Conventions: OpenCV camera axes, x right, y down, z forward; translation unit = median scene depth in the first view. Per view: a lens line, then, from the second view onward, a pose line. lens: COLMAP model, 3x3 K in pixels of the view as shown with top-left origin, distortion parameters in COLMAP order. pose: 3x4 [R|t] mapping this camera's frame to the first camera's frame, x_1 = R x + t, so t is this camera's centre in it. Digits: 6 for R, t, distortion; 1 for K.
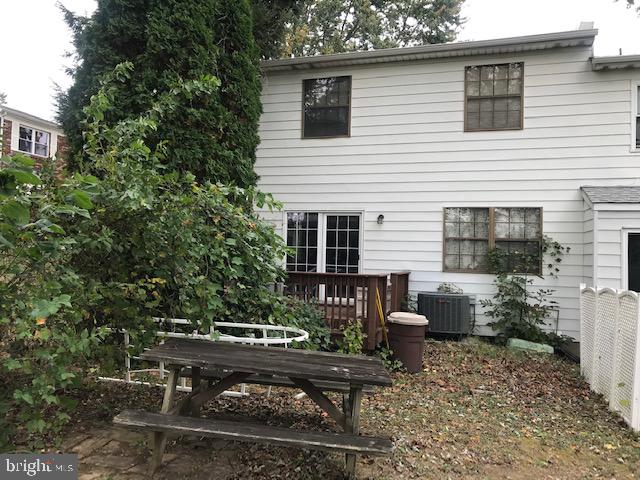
lens RADIAL K [[522.4, 0, 315.8], [0, 522.4, 236.0], [0, 0, 1]] dist [-0.000060, -0.006087]
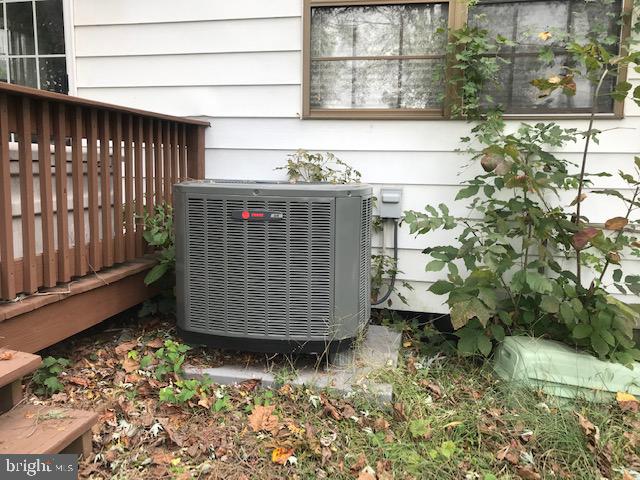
lens RADIAL K [[518.6, 0, 318.1], [0, 518.6, 232.0], [0, 0, 1]] dist [0.016019, -0.003985]
pose [[0.996251, -0.019334, 0.084320, 0.226906], [0.004144, 0.984254, 0.176711, 0.082364], [-0.086408, -0.175699, 0.980644, 0.685799]]
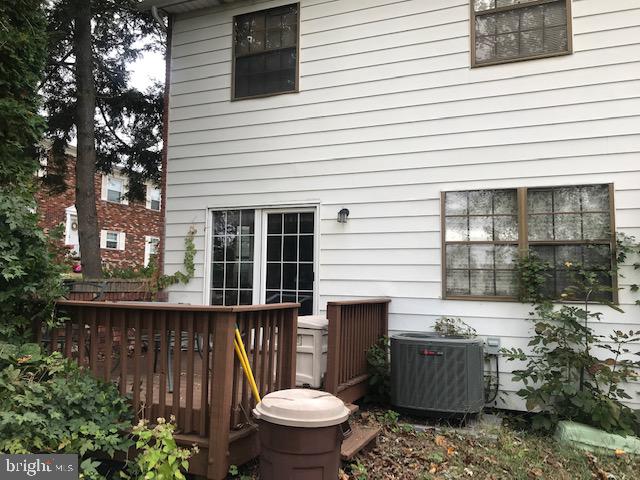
lens RADIAL K [[518.6, 0, 318.1], [0, 518.6, 232.0], [0, 0, 1]] dist [0.016019, -0.003985]
pose [[0.994257, -0.016782, -0.105698, 0.166823], [0.010103, 0.997936, -0.063415, 0.028702], [0.106544, 0.061983, 0.992374, 0.389667]]
